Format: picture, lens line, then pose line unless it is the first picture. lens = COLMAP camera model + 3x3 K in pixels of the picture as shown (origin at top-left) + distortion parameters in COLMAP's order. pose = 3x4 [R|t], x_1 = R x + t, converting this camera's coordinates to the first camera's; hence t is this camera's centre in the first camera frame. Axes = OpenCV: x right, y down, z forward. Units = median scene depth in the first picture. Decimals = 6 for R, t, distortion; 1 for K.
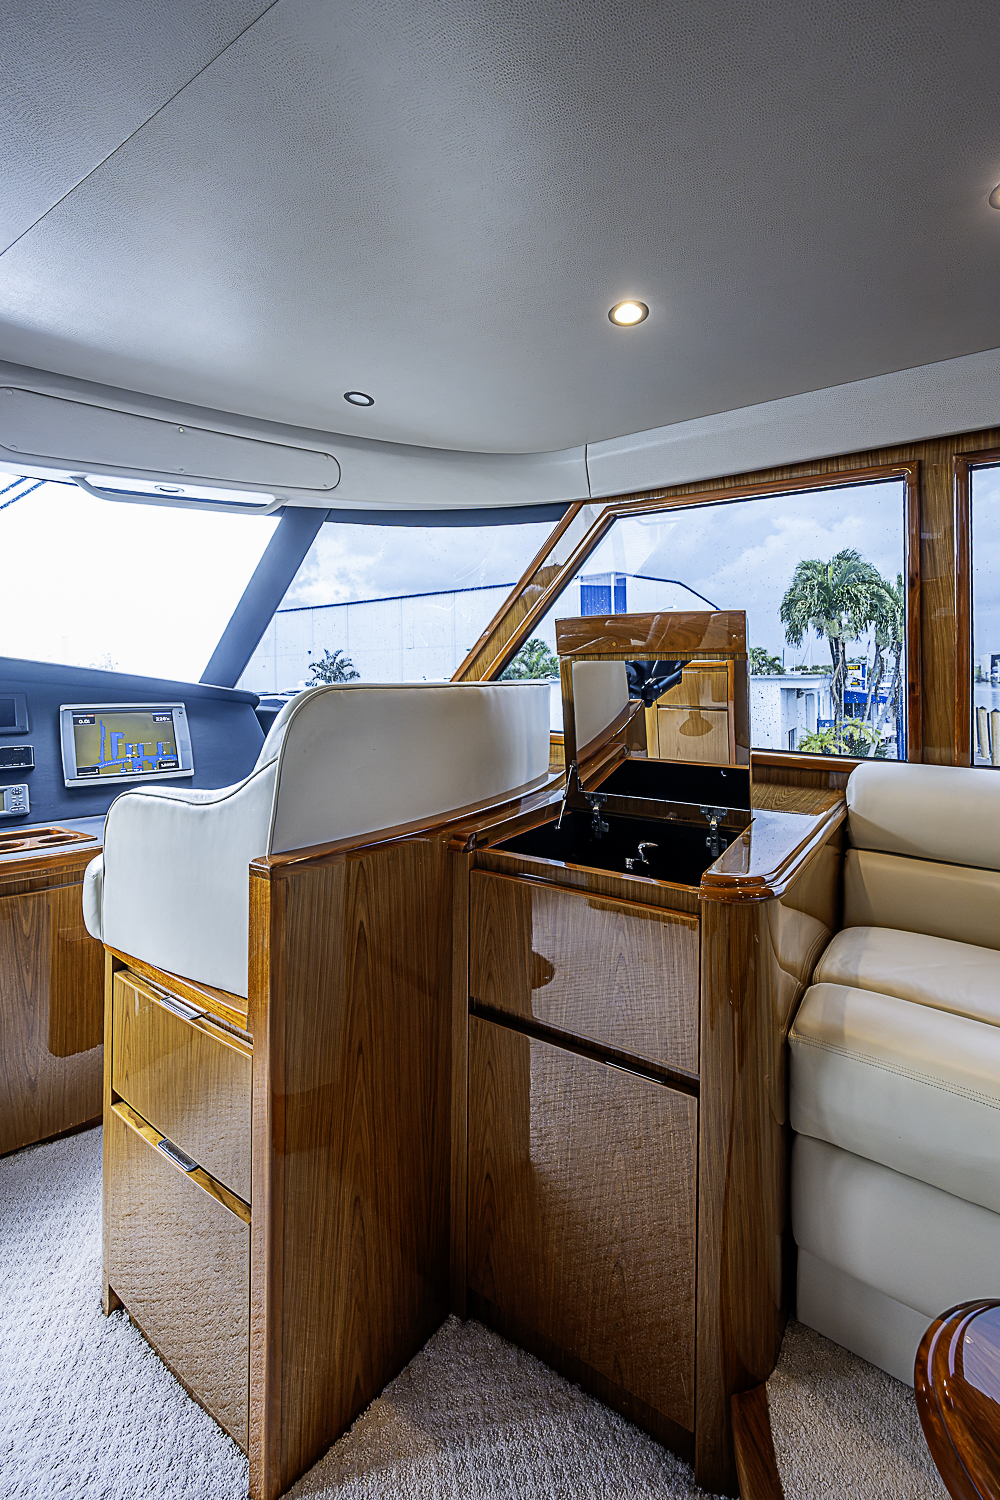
lens RADIAL K [[619.0, 0, 514.4], [0, 619.0, 679.3], [0, 0, 1]] dist [-0.001519, 0.000868]
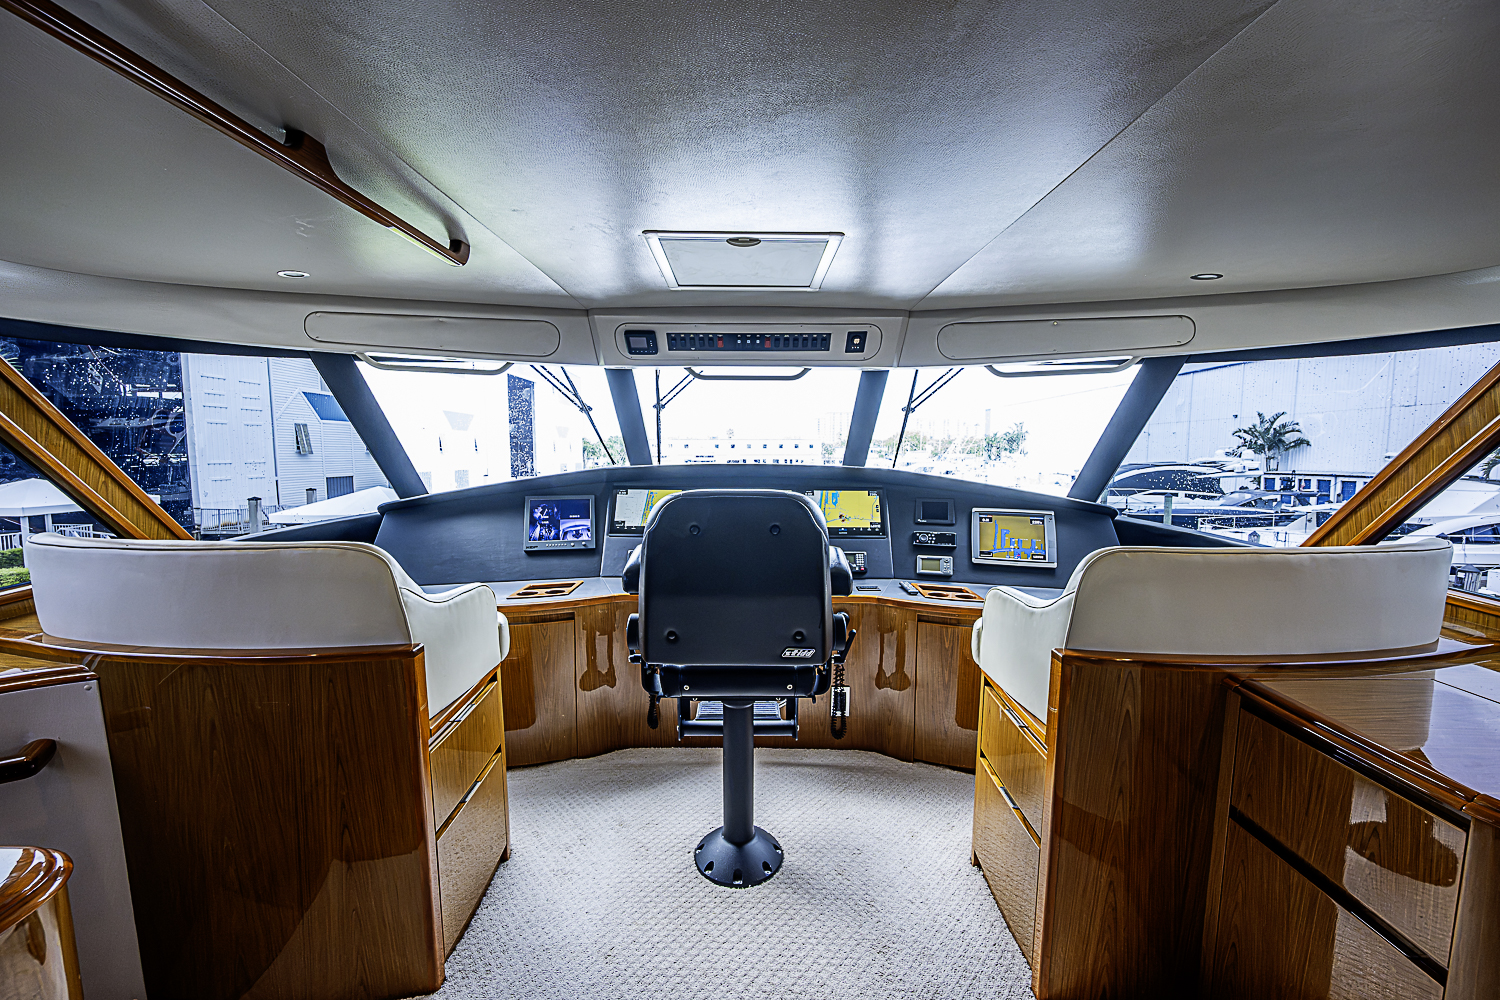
lens RADIAL K [[586.6, 0, 751.2], [0, 586.6, 508.0], [0, 0, 1]] dist [-0.004443, 0.001411]
pose [[0.533065, 0.097405, -0.840449, 0.190558], [-0.007042, 0.993827, 0.110715, -0.113607], [0.846045, -0.053100, 0.530460, -0.228926]]
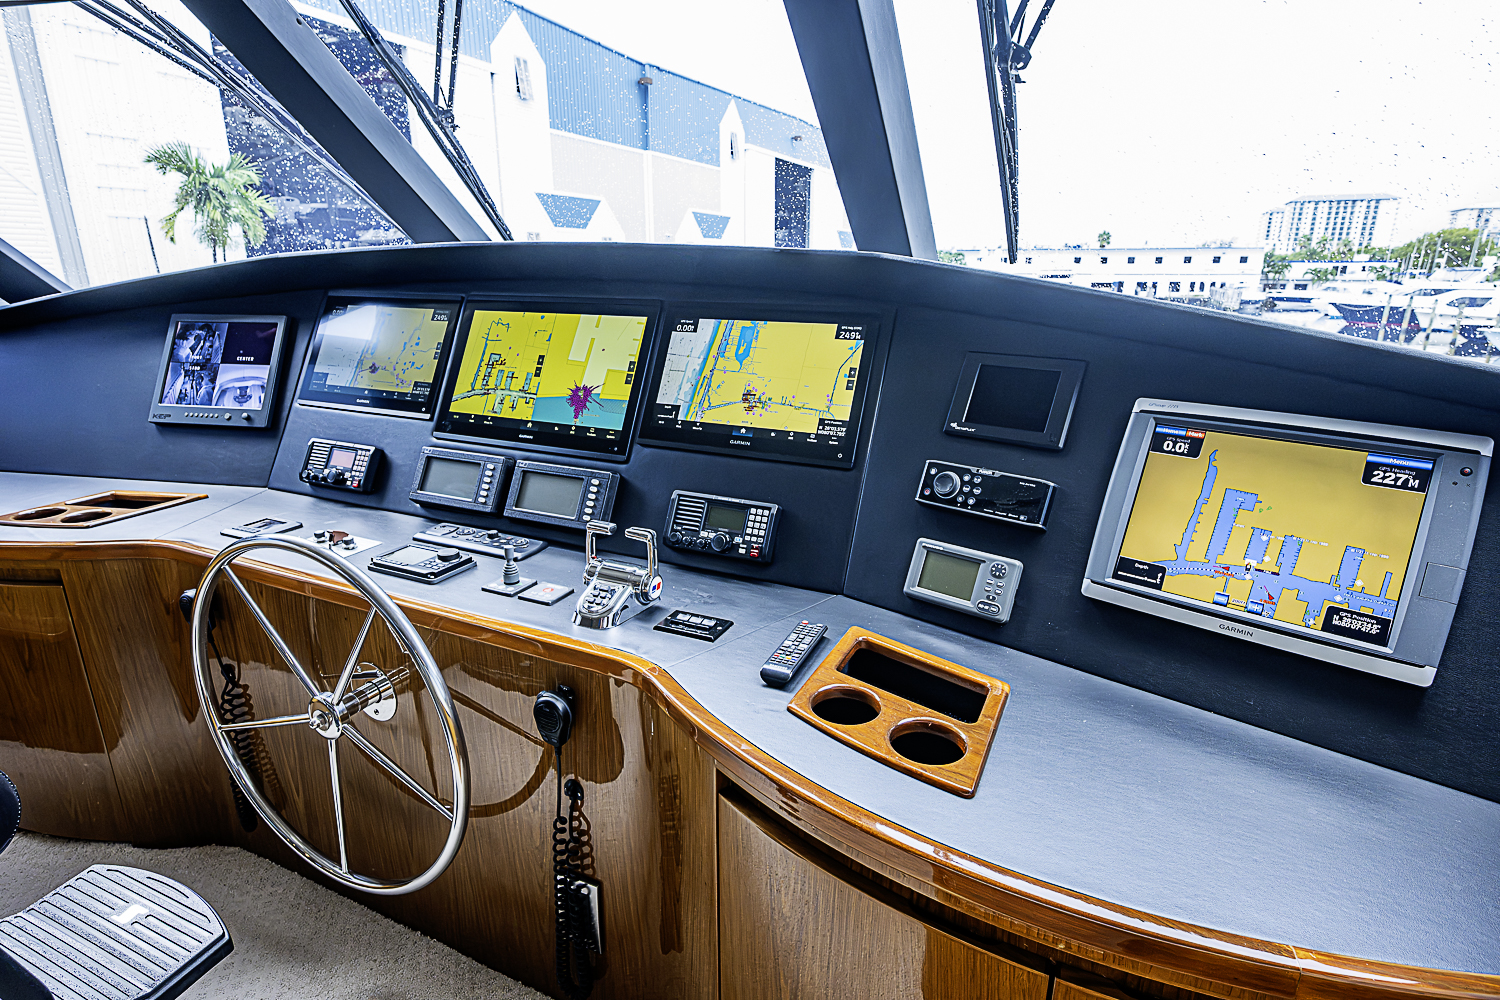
lens RADIAL K [[790.6, 0, 746.7], [0, 790.6, 502.2], [0, 0, 1]] dist [-0.001736, 0.000772]
pose [[0.118770, 0.296998, -0.947463, -0.233809], [-0.002767, 0.954312, 0.298798, -0.050297], [0.992918, -0.032867, 0.114166, 0.671311]]
